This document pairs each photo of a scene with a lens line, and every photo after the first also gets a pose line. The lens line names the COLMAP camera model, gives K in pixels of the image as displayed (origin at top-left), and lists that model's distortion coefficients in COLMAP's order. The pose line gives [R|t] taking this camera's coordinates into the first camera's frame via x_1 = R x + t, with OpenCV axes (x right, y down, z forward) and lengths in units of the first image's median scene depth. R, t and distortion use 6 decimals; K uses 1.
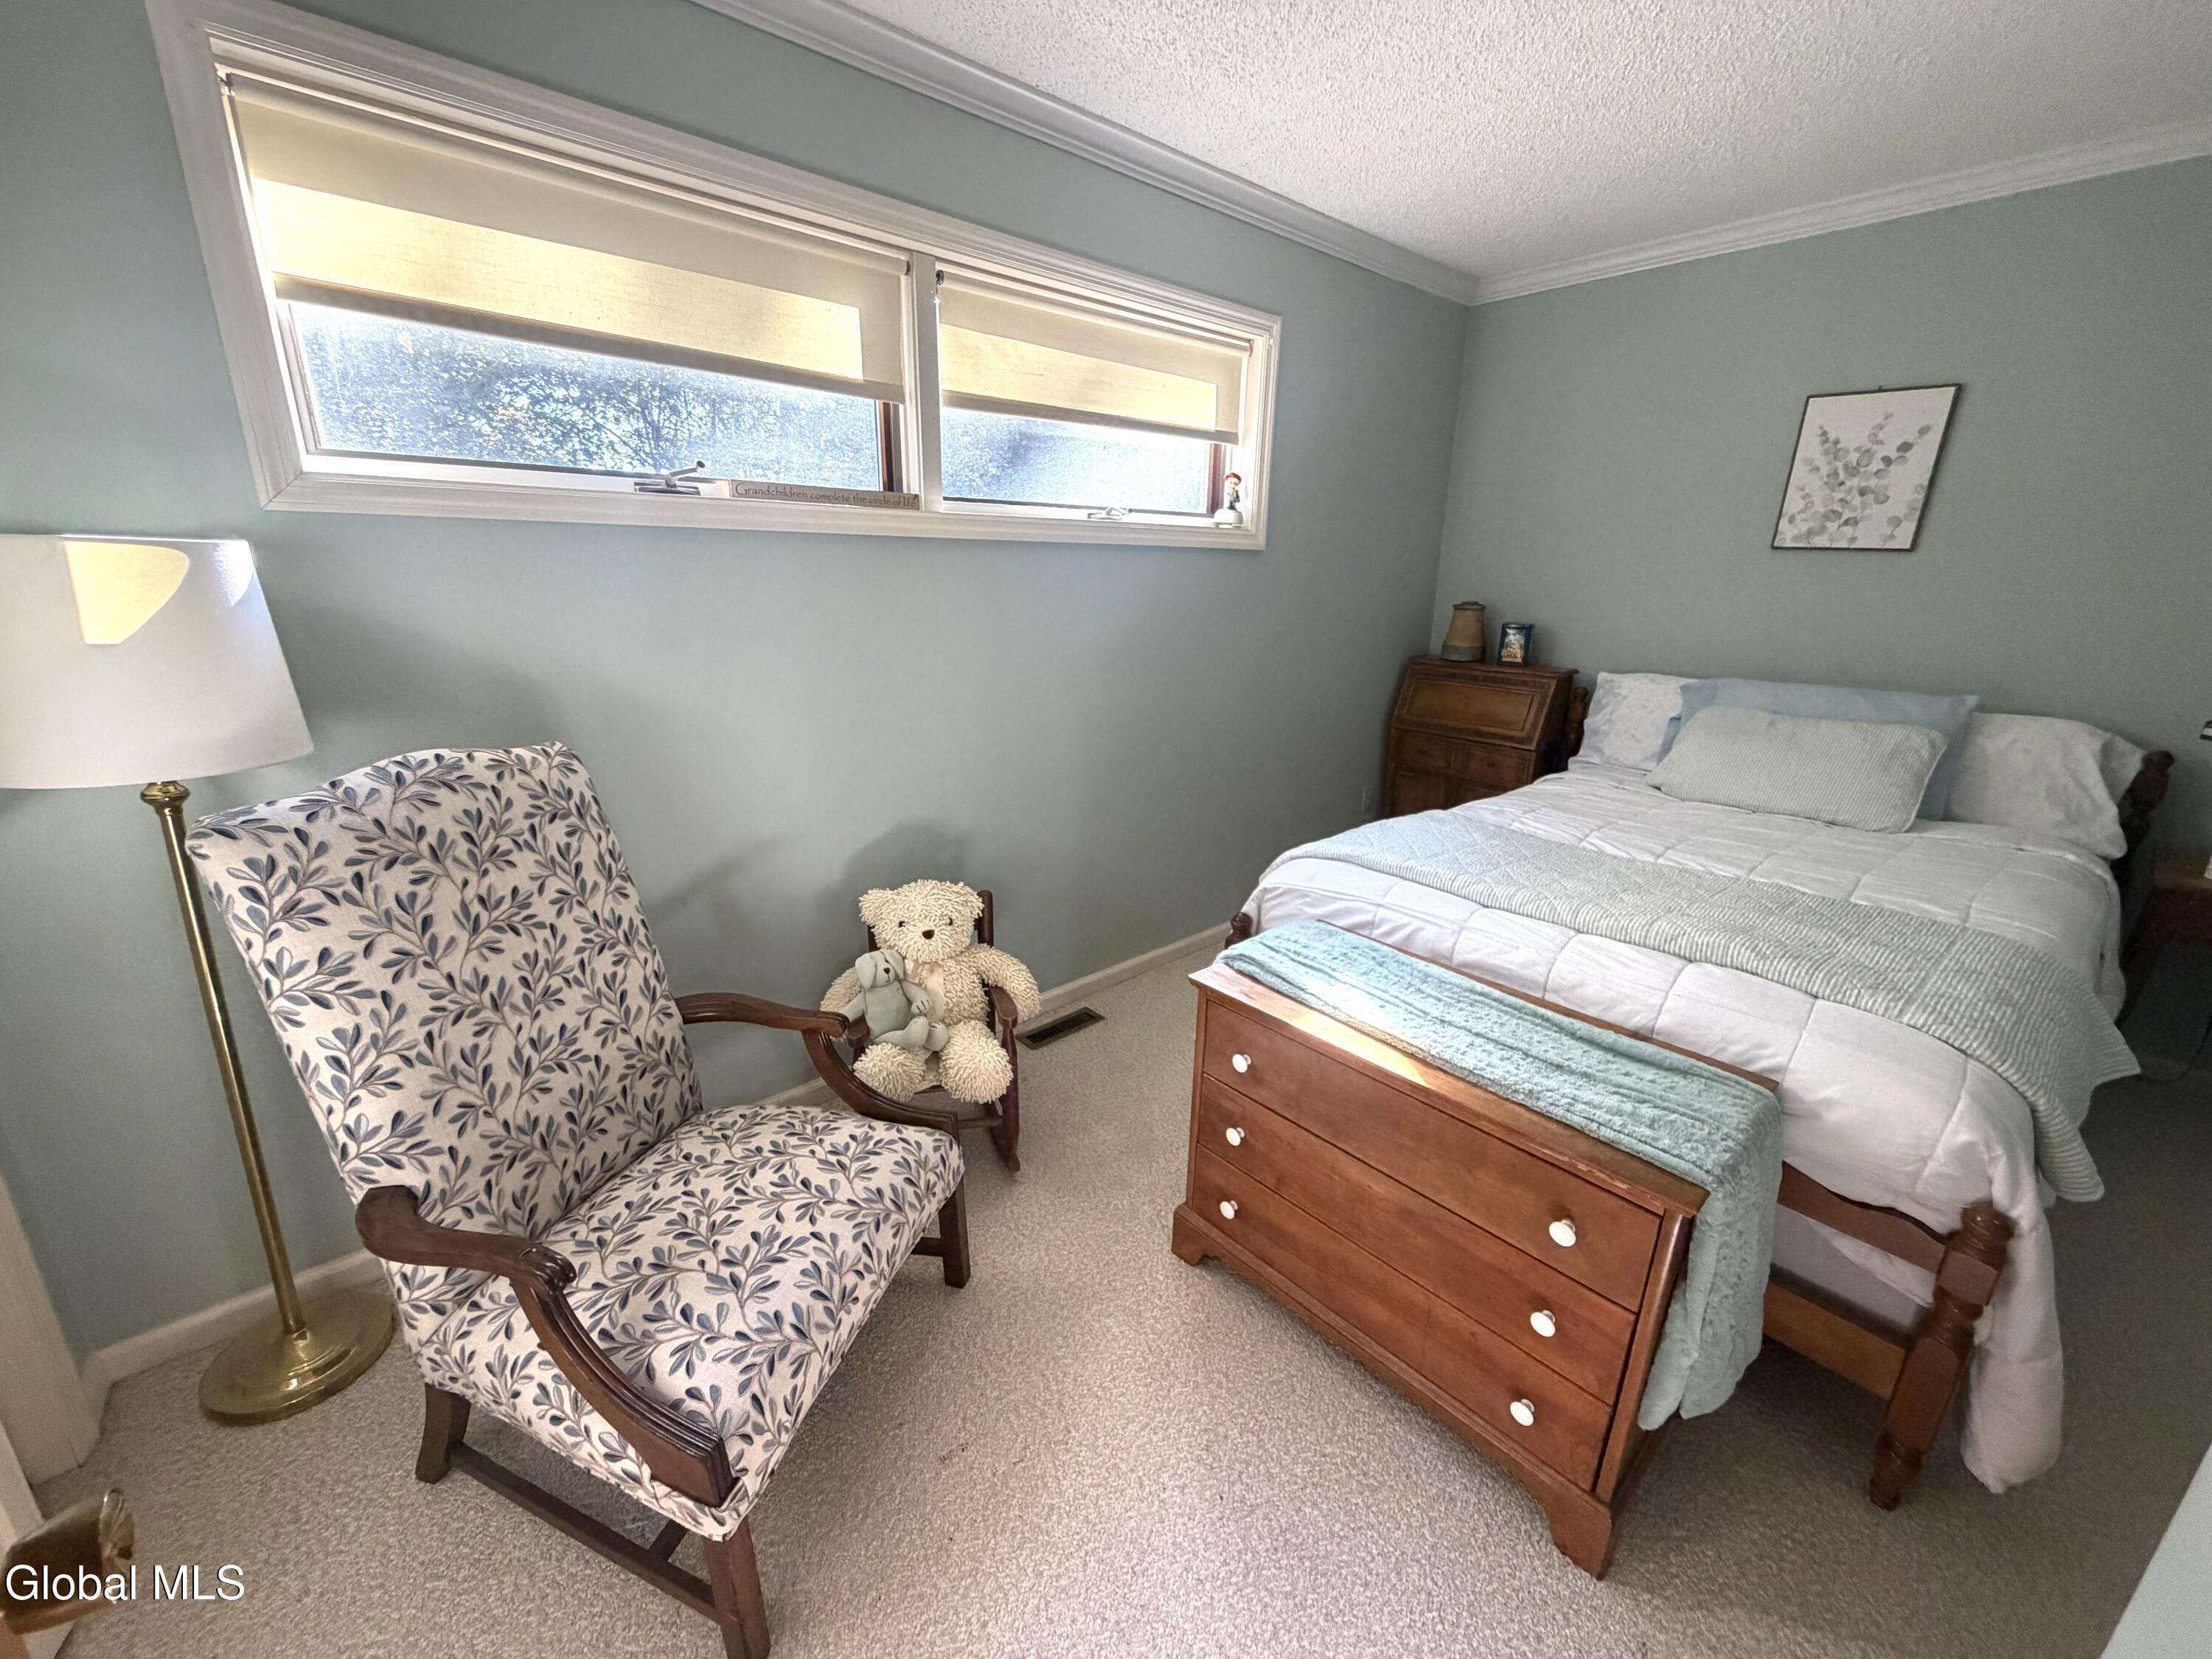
lens RADIAL K [[879.8, 0, 1106.3], [0, 879.8, 830.0], [0, 0, 1]] dist [-0.001077, 0.000221]
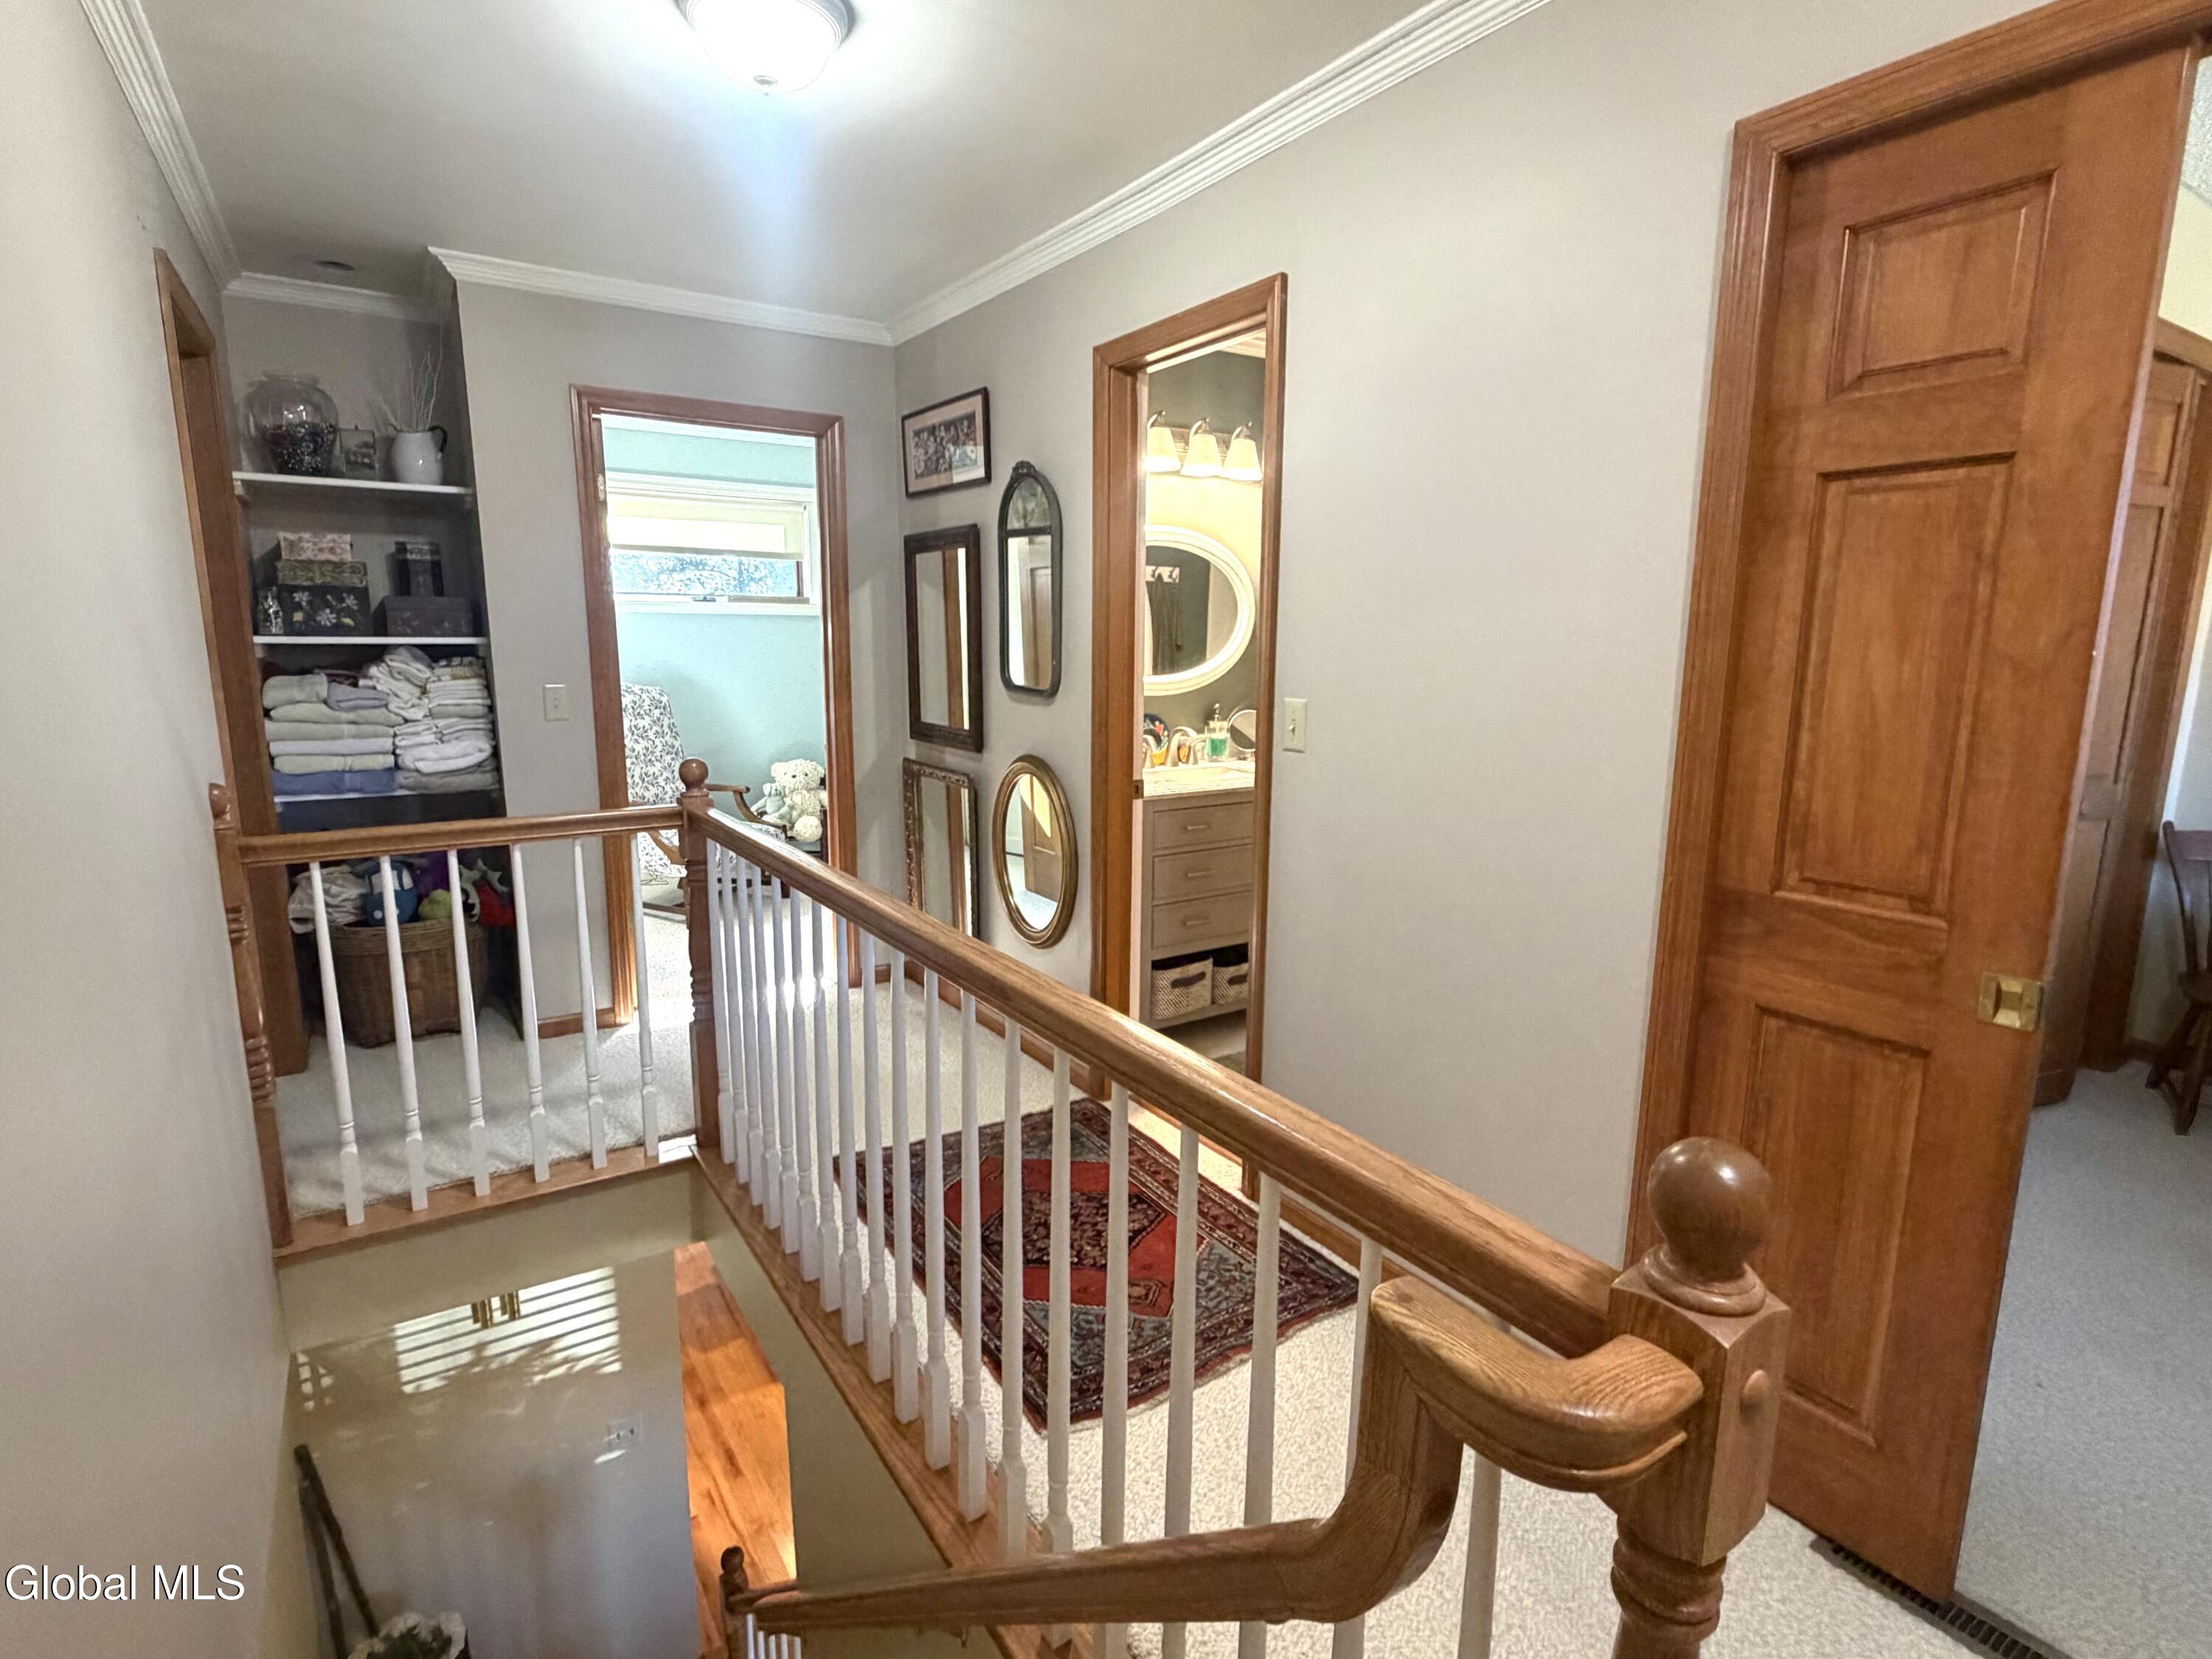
lens RADIAL K [[1105.3, 0, 1107.3], [0, 1105.3, 834.5], [0, 0, 1]] dist [-0.002640, -0.000563]
pose [[0.989175, 0.012743, -0.146188, 1.404328], [-0.029611, 0.993063, -0.113794, 0.767725], [0.143724, 0.116891, 0.982690, -2.353917]]
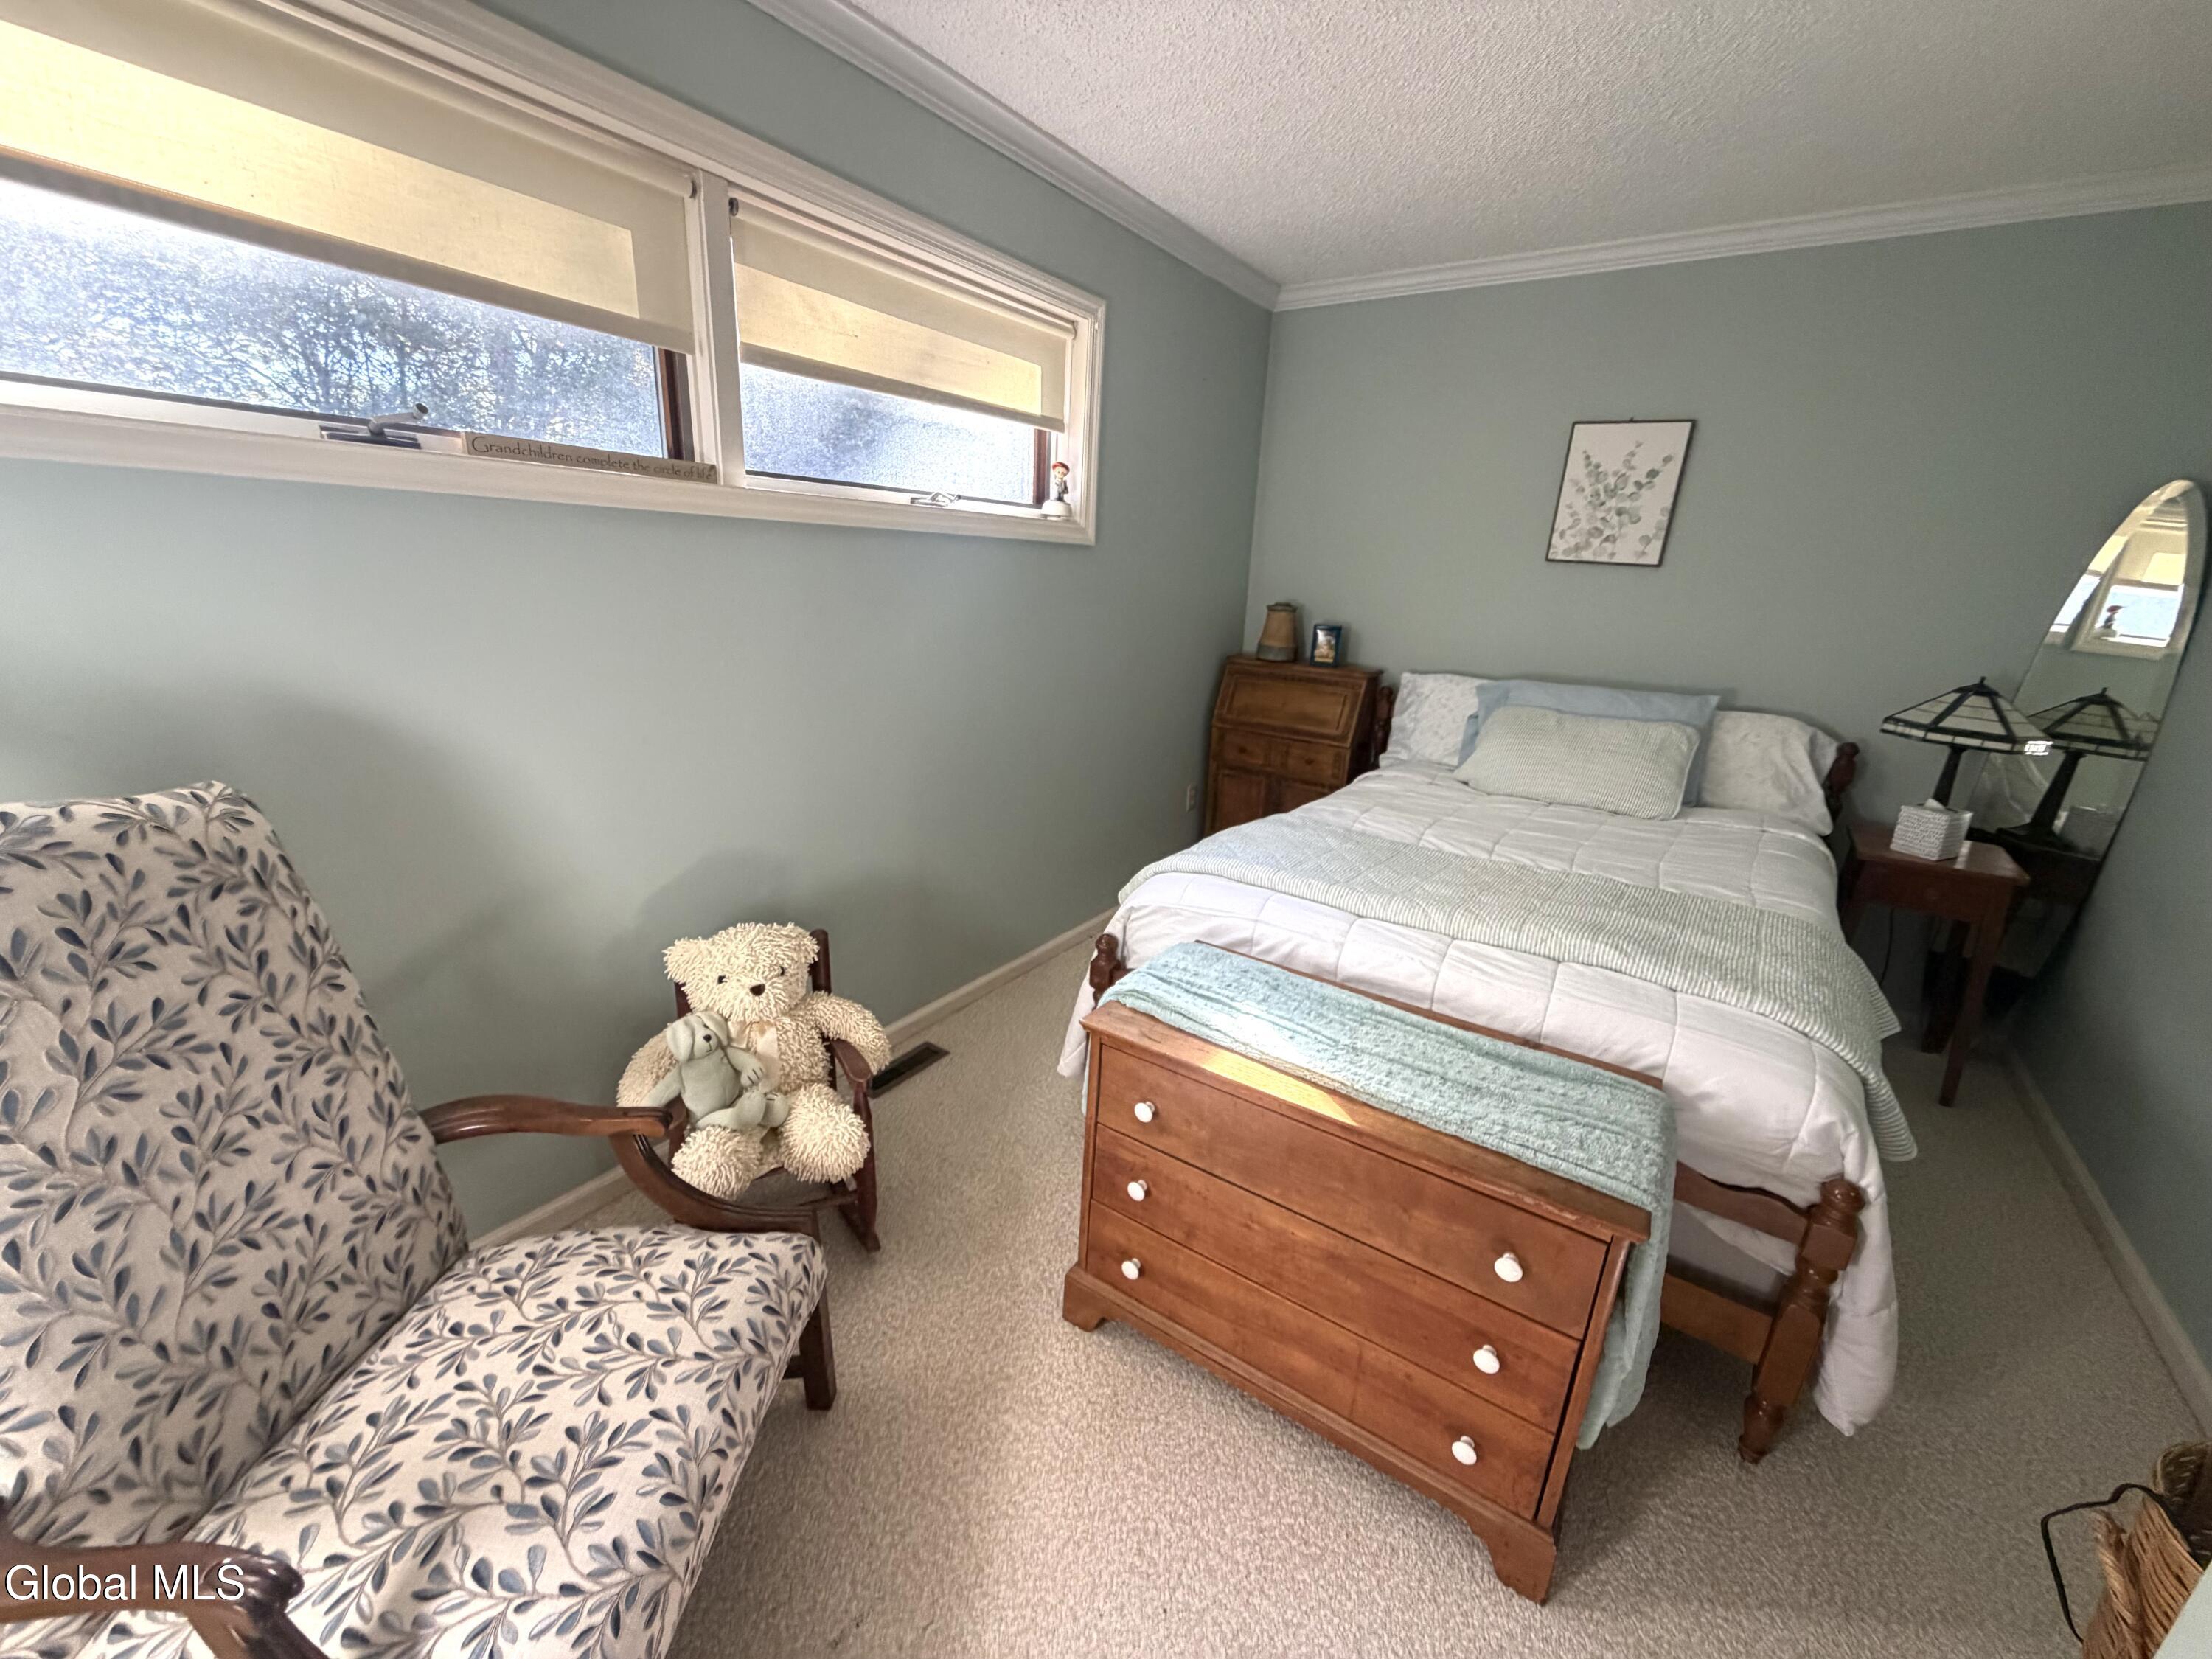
lens RADIAL K [[879.8, 0, 1106.5], [0, 879.8, 830.8], [0, 0, 1]] dist [-0.001077, 0.000221]
pose [[0.970227, -0.041995, 0.238530, -0.094299], [0.039803, 0.999109, 0.014003, -0.042071], [-0.238905, -0.004092, 0.971034, 0.132400]]
